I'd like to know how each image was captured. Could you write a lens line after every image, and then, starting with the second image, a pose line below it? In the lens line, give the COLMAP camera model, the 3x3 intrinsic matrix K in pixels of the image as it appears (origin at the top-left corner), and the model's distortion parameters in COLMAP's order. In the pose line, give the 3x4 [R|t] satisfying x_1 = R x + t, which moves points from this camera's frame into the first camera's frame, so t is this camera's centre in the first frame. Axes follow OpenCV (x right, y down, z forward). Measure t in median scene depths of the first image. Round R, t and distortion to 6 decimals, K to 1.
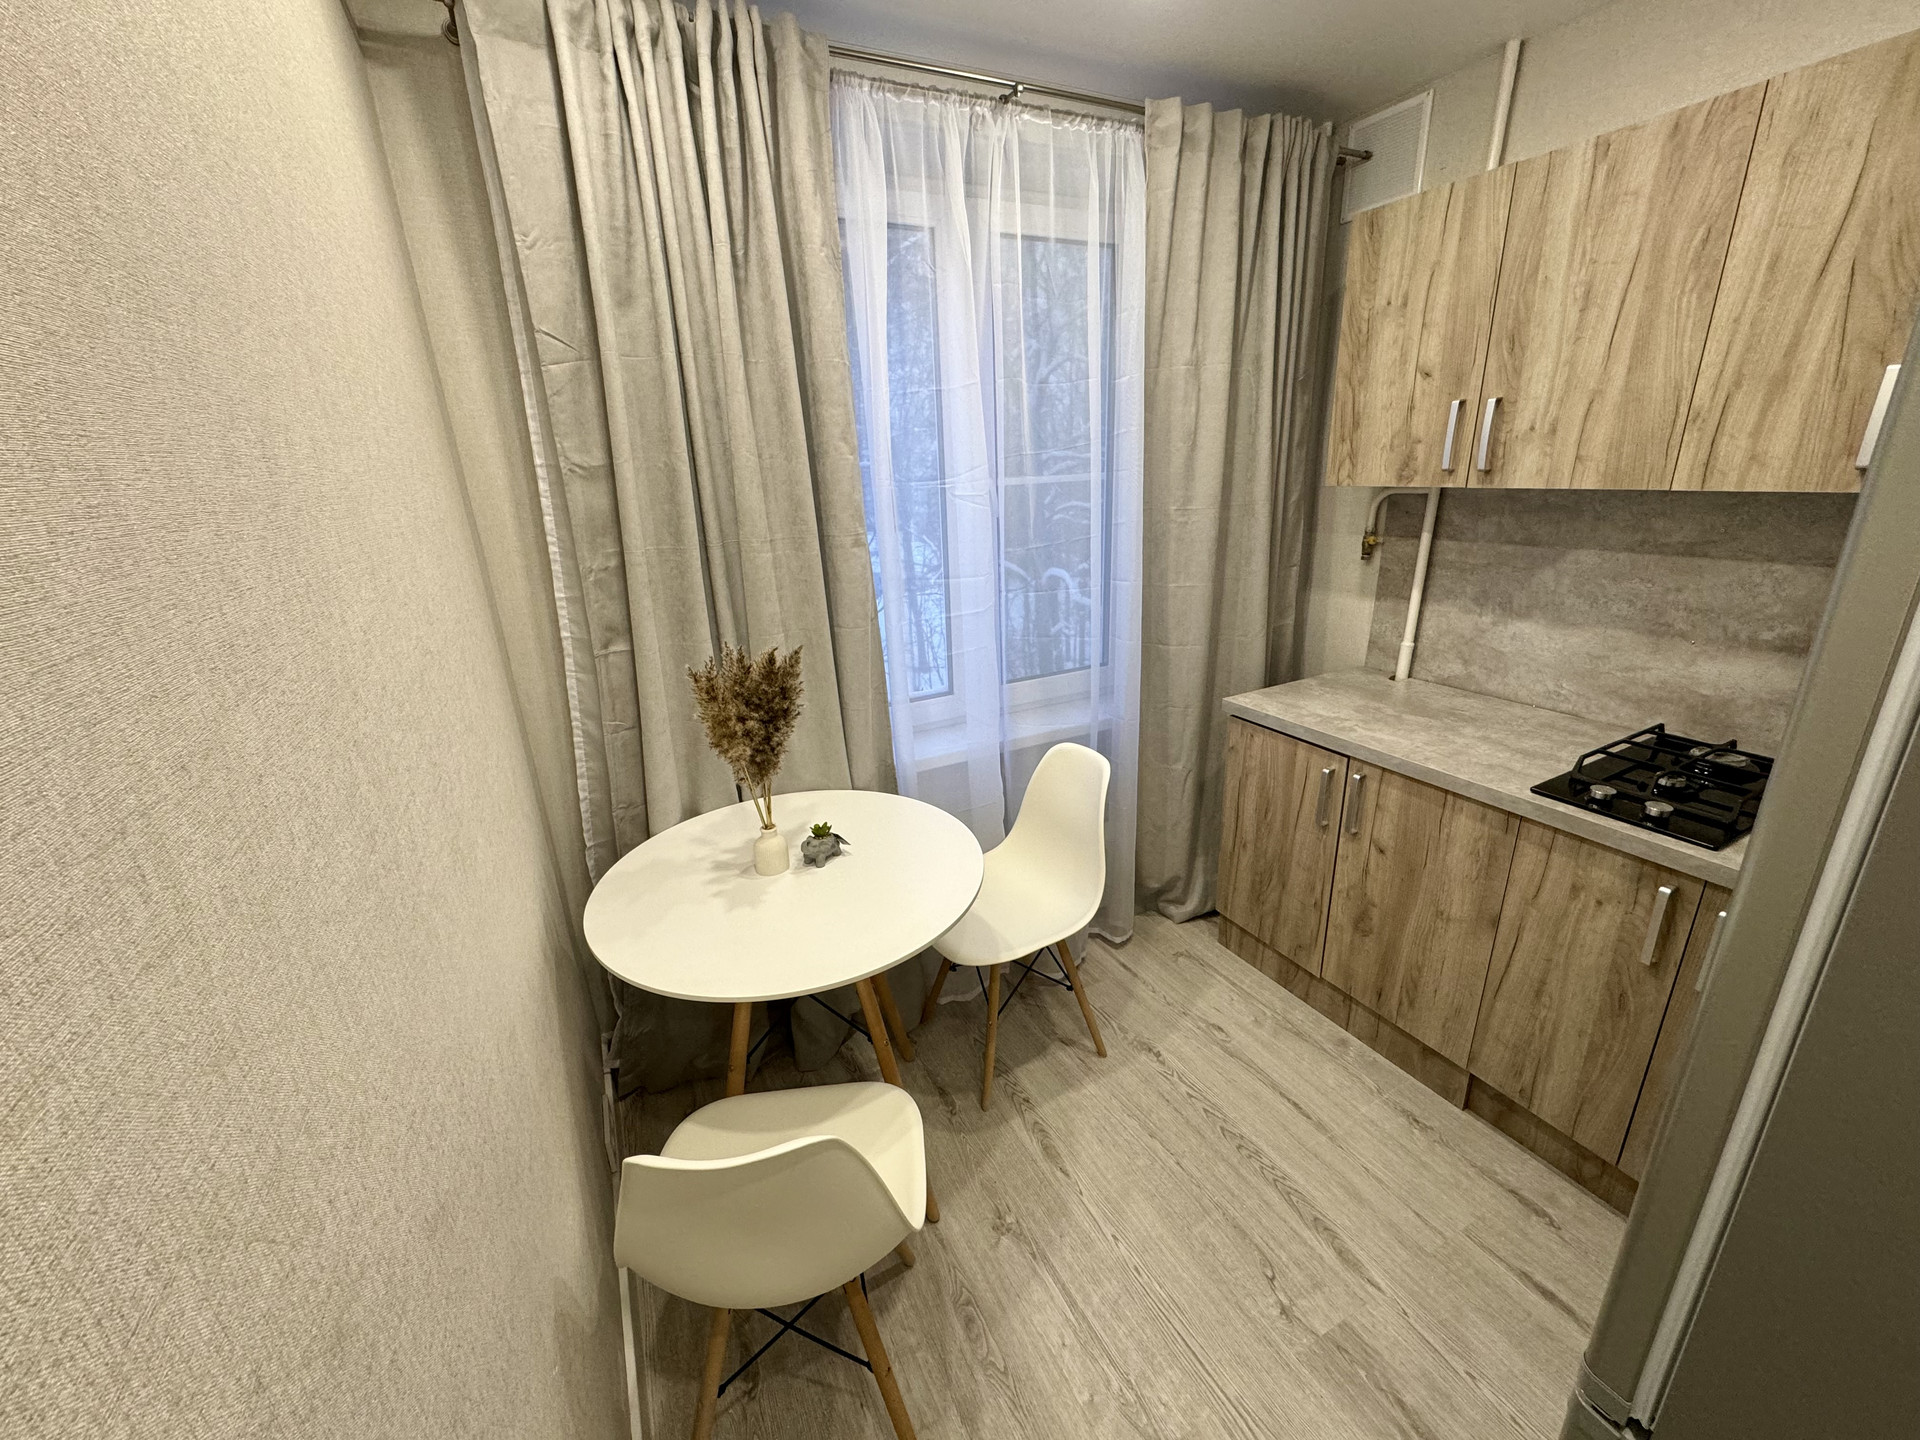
lens RADIAL K [[764.9, 0, 958.1], [0, 764.9, 720.0], [0, 0, 1]] dist [0.001811, -0.000510]
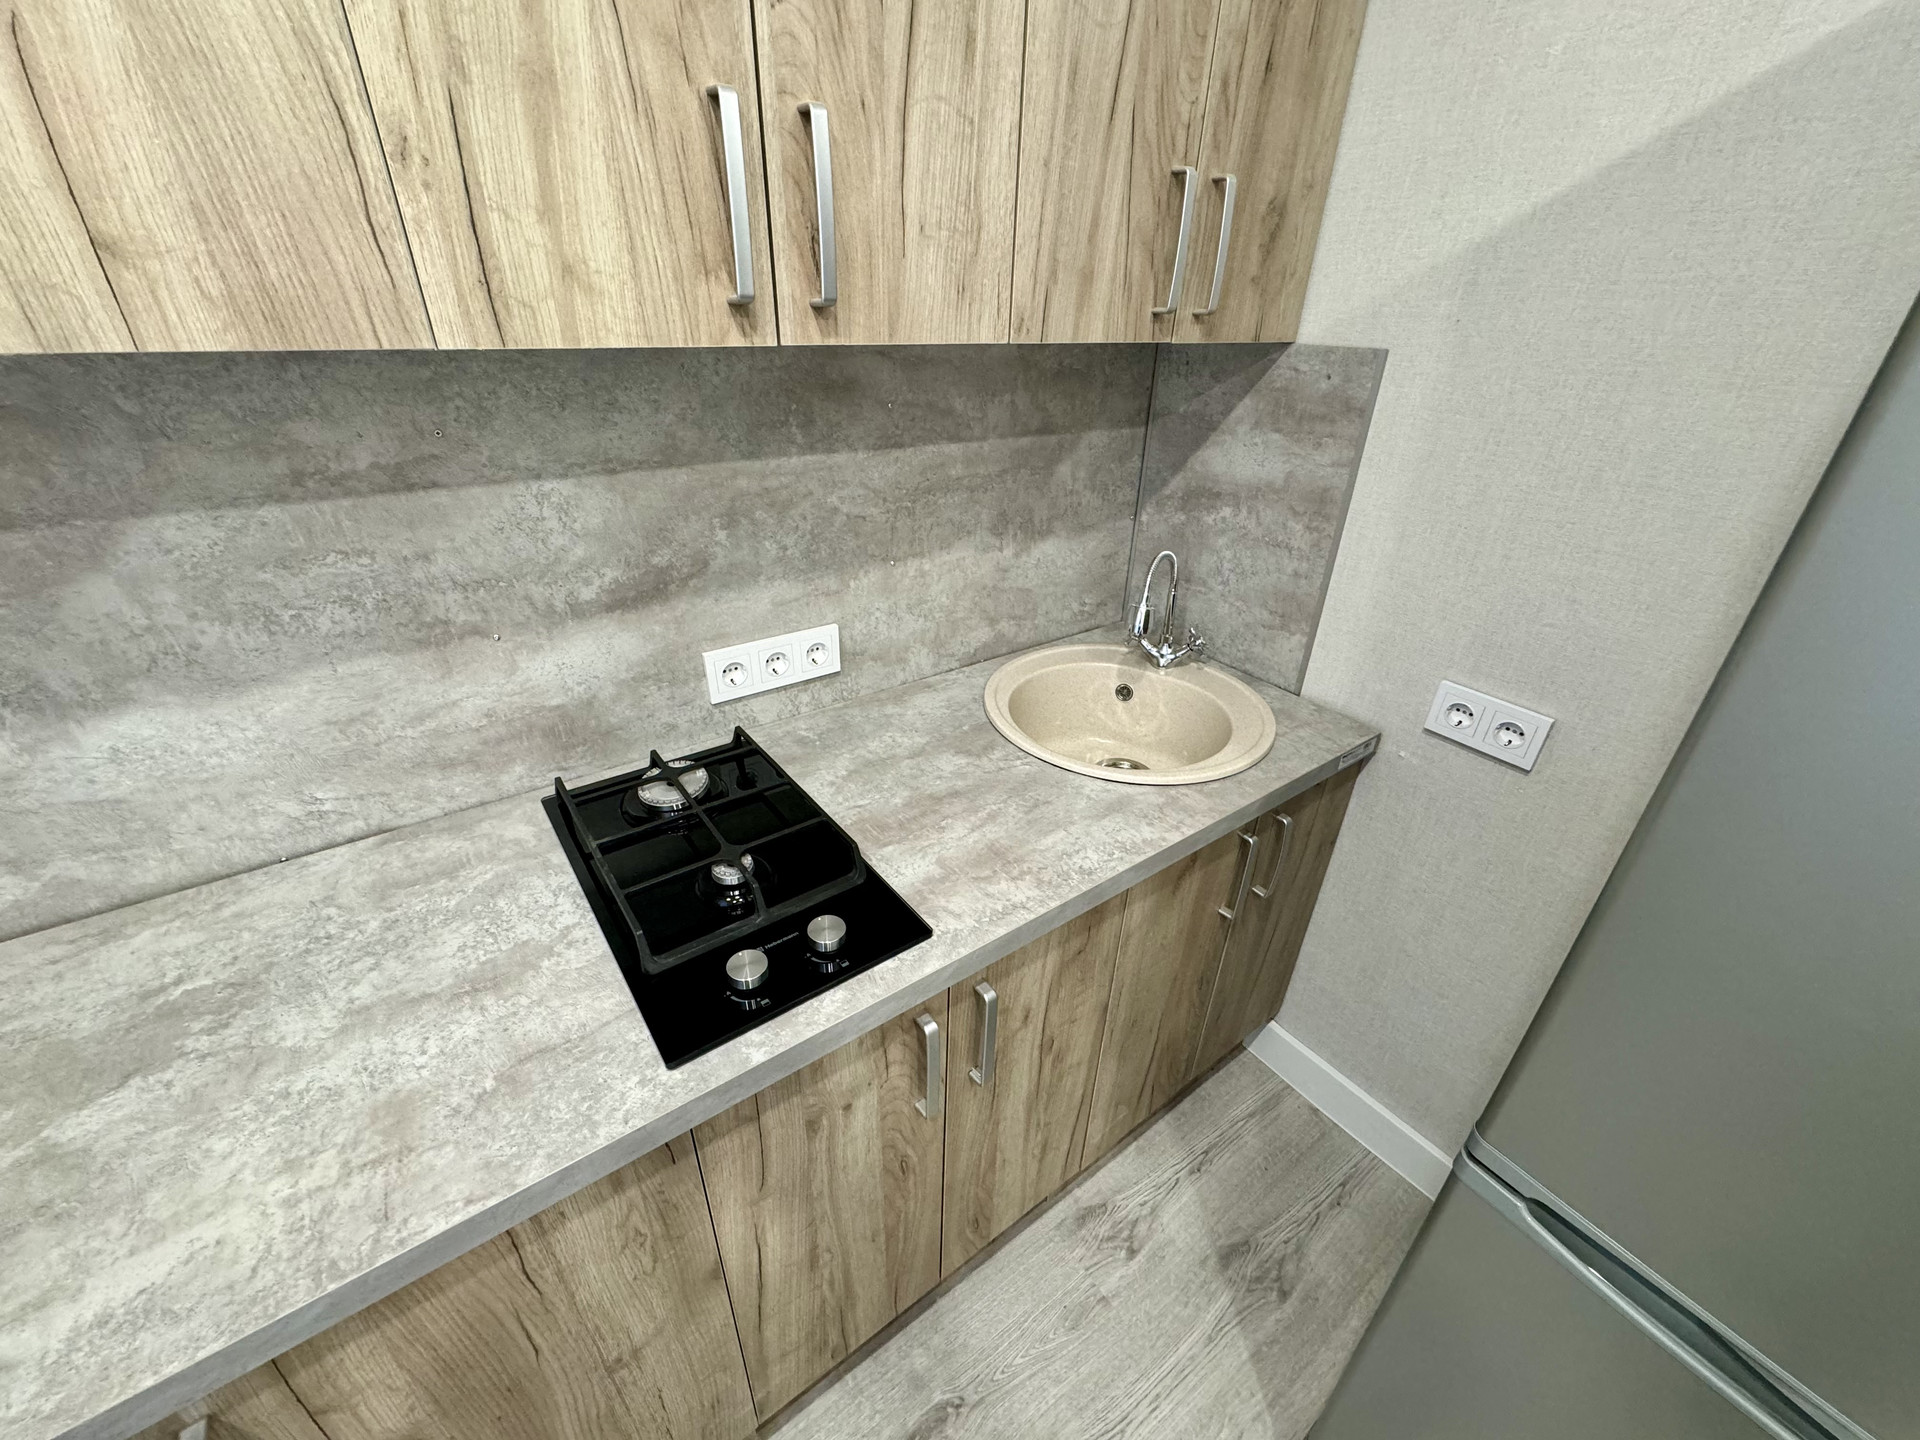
lens RADIAL K [[764.9, 0, 958.1], [0, 764.9, 720.0], [0, 0, 1]] dist [0.001811, -0.000510]
pose [[-0.160498, -0.437822, 0.884620, 0.391833], [0.306880, 0.829686, 0.466311, -0.217634], [-0.938118, 0.346314, 0.001196, 0.727607]]
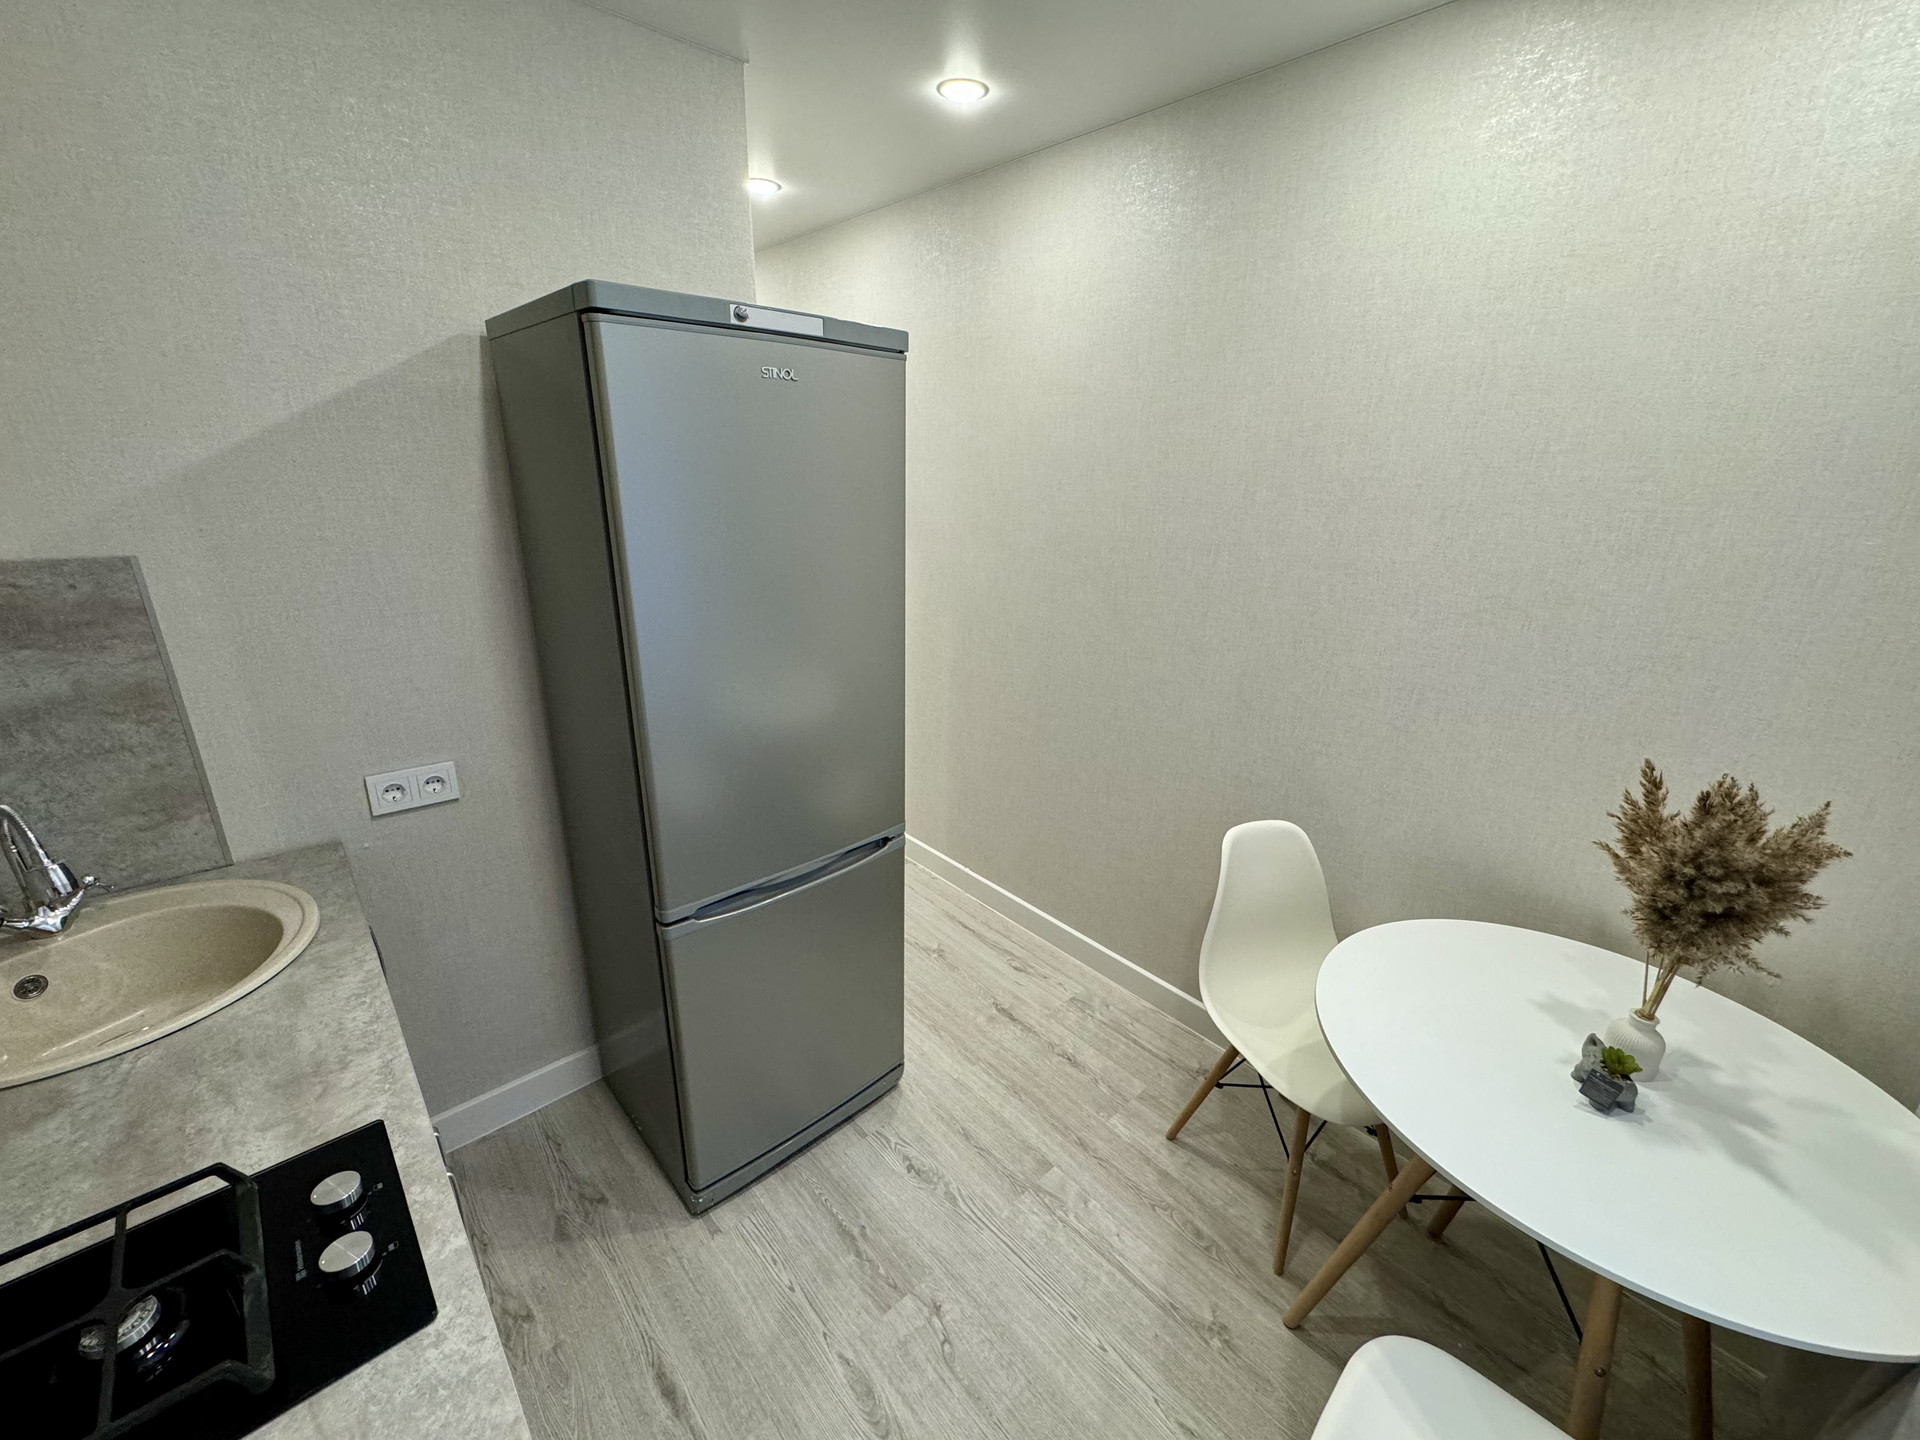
lens RADIAL K [[764.9, 0, 958.1], [0, 764.9, 720.0], [0, 0, 1]] dist [0.001811, -0.000510]
pose [[-0.962341, 0.102558, -0.251755, 0.502063], [-0.073840, 0.792667, 0.605167, -0.446001], [0.261623, 0.600967, -0.755243, 1.137319]]
